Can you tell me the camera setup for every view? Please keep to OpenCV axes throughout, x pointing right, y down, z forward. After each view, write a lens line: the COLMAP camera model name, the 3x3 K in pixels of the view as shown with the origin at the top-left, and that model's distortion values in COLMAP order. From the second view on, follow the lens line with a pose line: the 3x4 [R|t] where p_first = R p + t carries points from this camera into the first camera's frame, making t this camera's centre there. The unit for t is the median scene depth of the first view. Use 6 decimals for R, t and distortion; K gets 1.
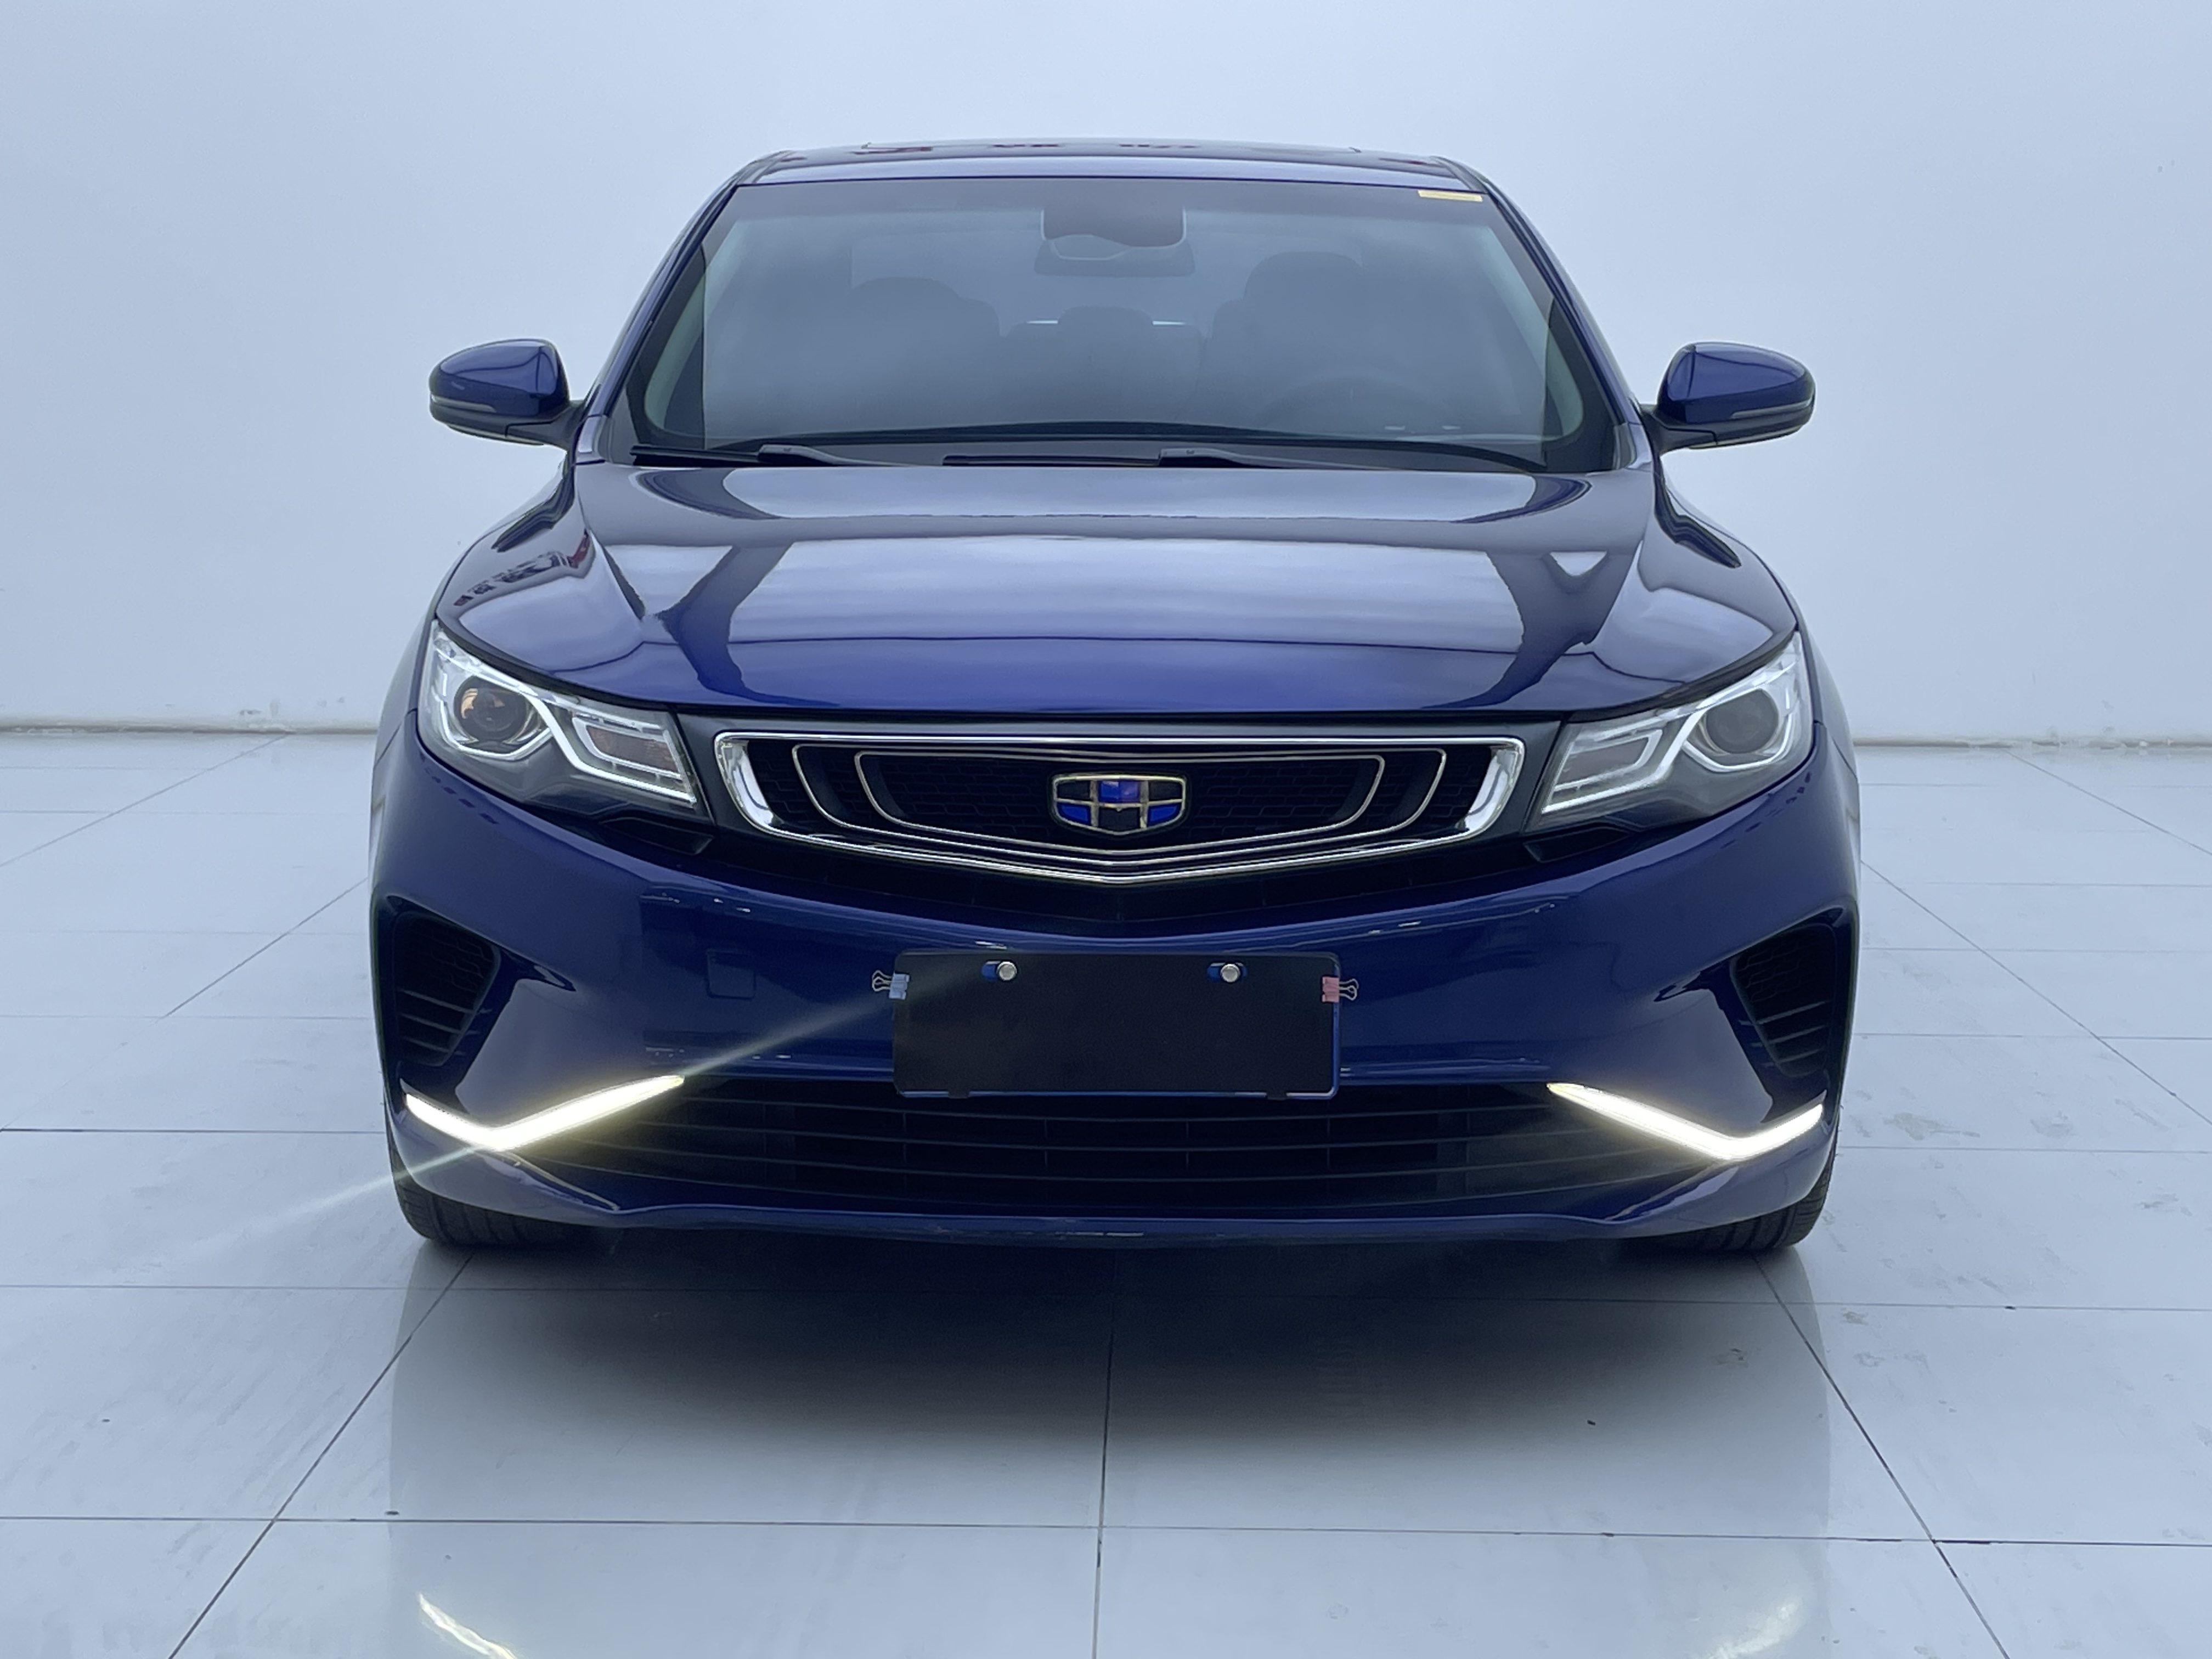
lens RADIAL K [[3418.3, 0, 1104.6], [0, 3418.3, 830.7], [0, 0, 1]] dist [0.053633, 0.000000]
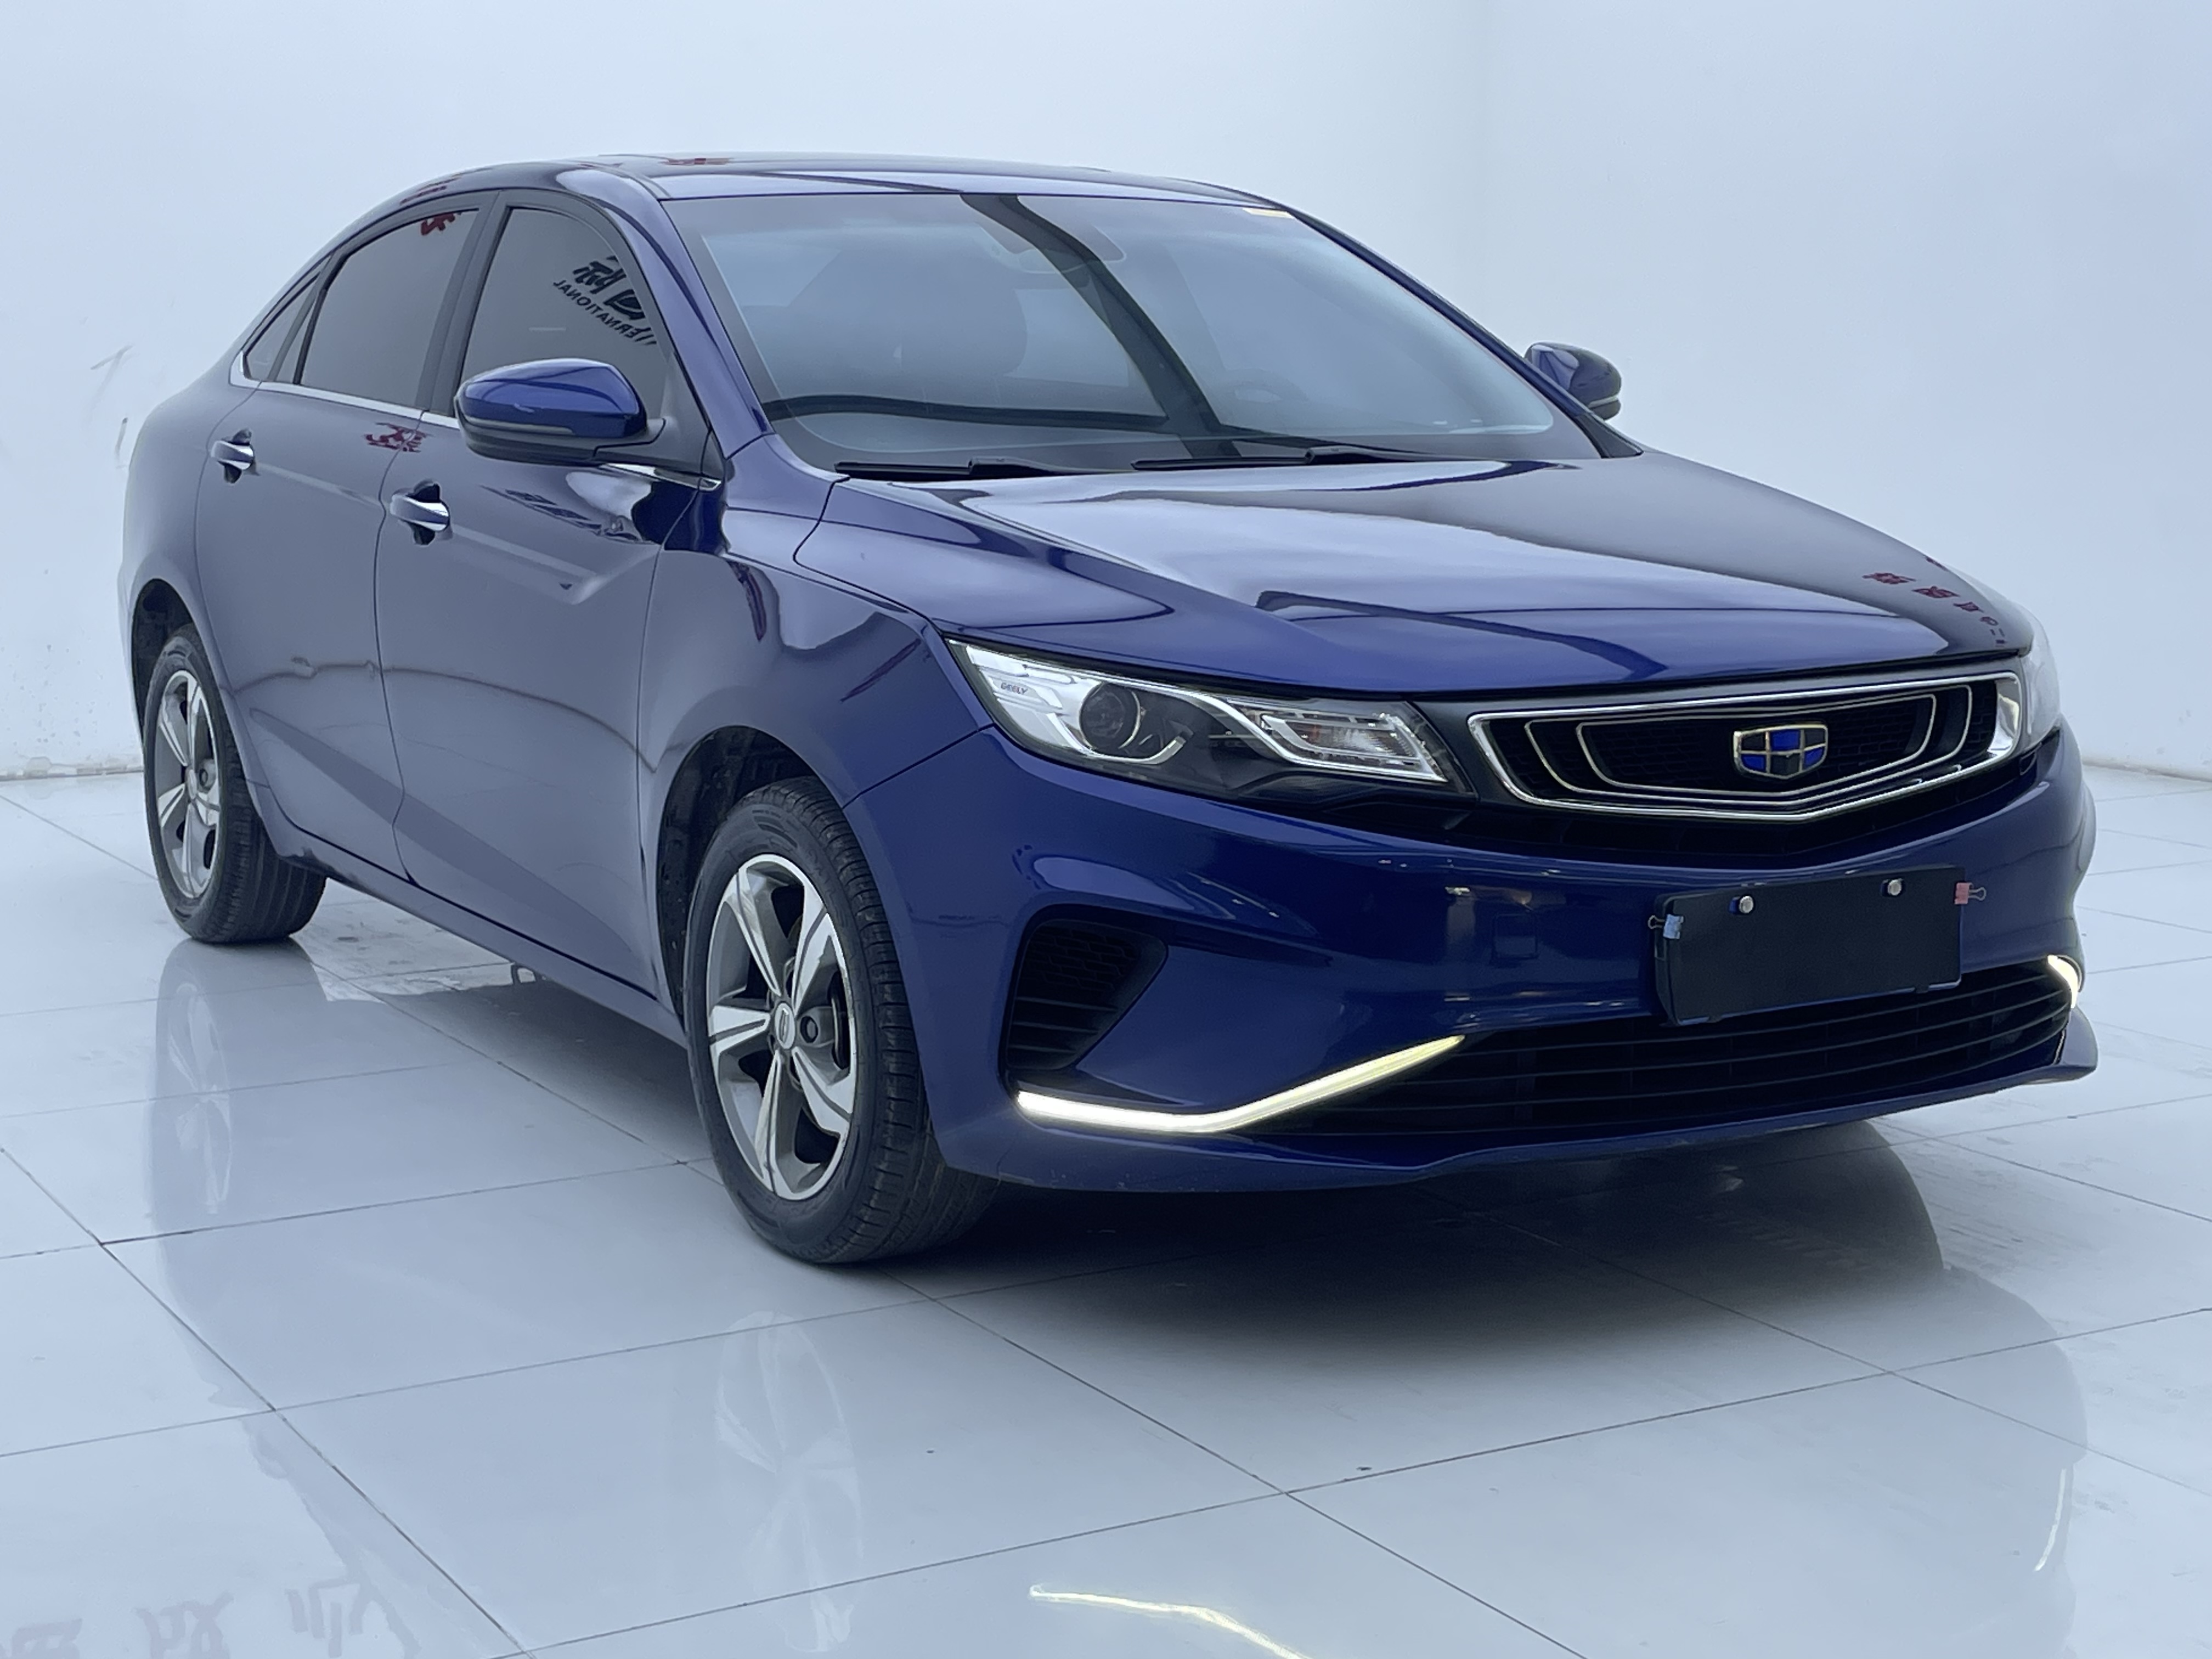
lens RADIAL K [[3418.3, 0, 1109.5], [0, 3418.3, 828.3], [0, 0, 1]] dist [0.053633, 0.000000]
pose [[0.870548, -0.087231, 0.484291, -0.743345], [0.086568, 0.995962, 0.023780, -0.028768], [-0.484409, 0.021222, 0.874584, 0.106509]]
